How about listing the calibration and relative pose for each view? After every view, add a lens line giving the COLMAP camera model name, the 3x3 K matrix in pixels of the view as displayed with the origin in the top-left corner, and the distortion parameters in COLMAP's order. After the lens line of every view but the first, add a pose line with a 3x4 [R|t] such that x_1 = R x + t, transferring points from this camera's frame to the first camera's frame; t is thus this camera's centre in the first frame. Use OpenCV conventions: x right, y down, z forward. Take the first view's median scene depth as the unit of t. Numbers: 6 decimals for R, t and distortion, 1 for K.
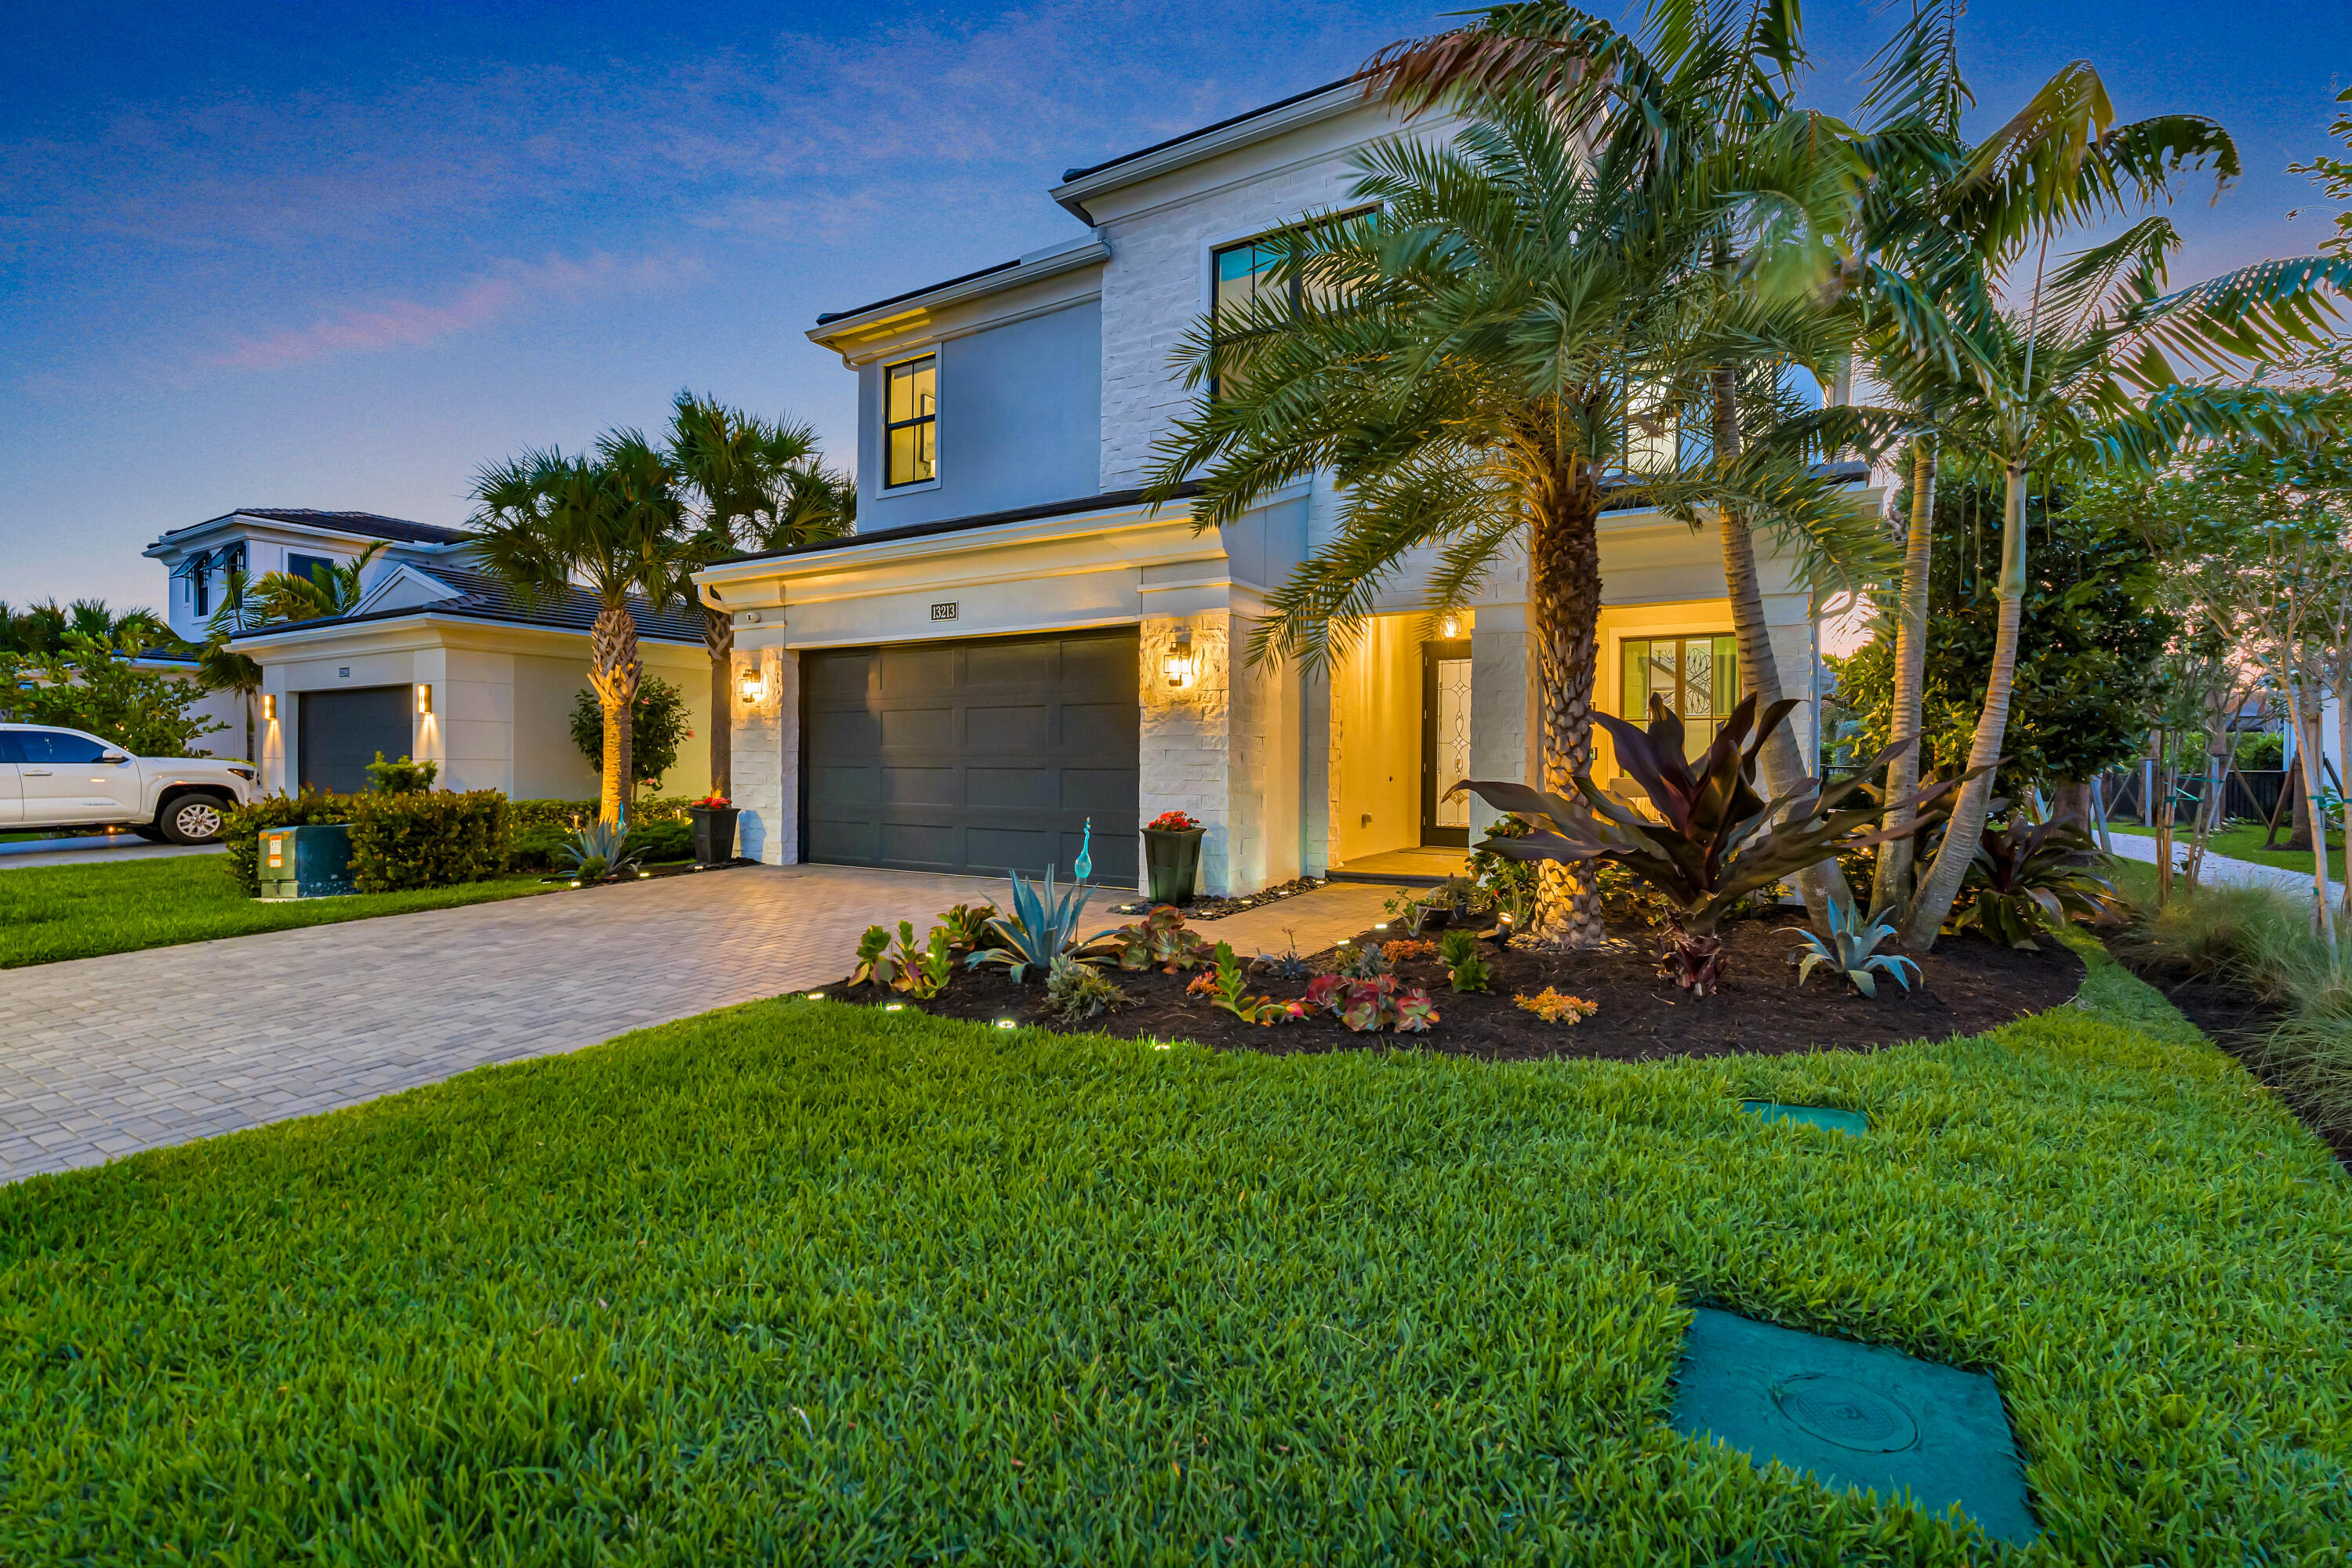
lens RADIAL K [[1070.7, 0, 1172.4], [0, 1070.7, 739.0], [0, 0, 1]] dist [-0.000894, 0.000078]
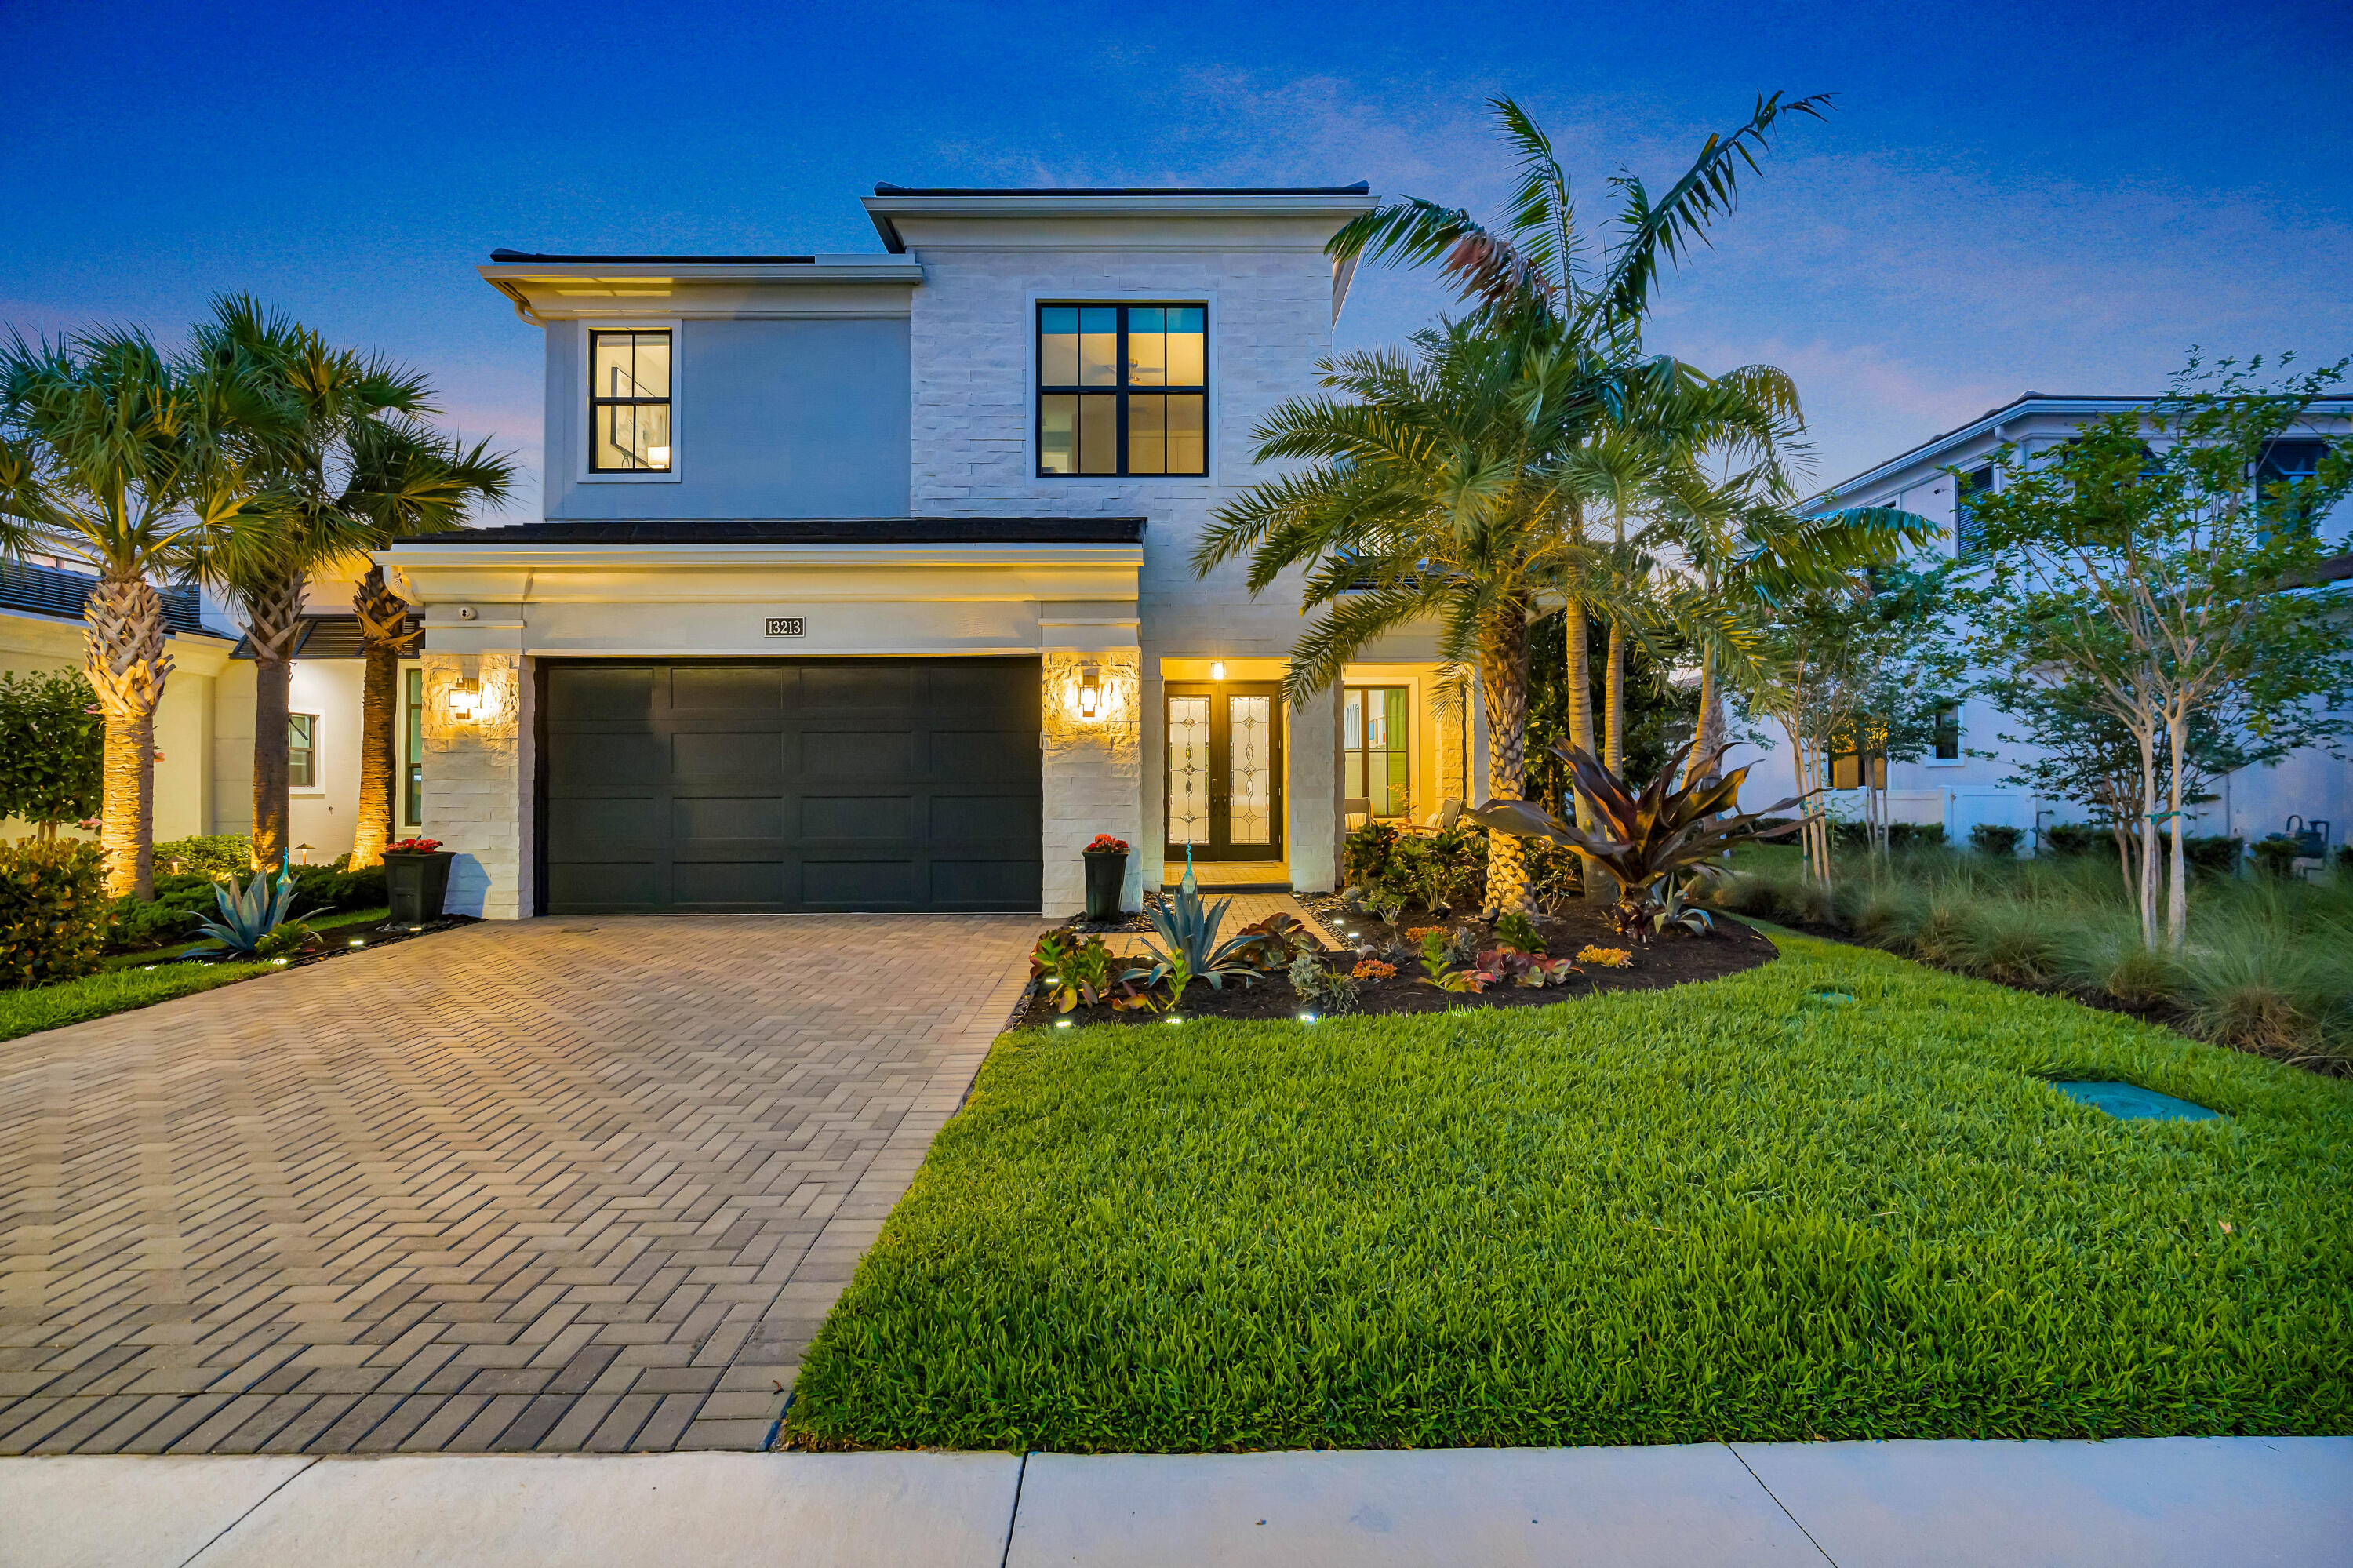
lens RADIAL K [[1071.2, 0, 1172.9], [0, 1071.2, 738.9], [0, 0, 1]] dist [-0.000894, 0.000078]
pose [[0.849064, 0.015561, 0.528061, -0.380121], [-0.002808, 0.999685, -0.024943, -0.000858], [-0.528283, 0.019695, 0.848840, 0.040231]]
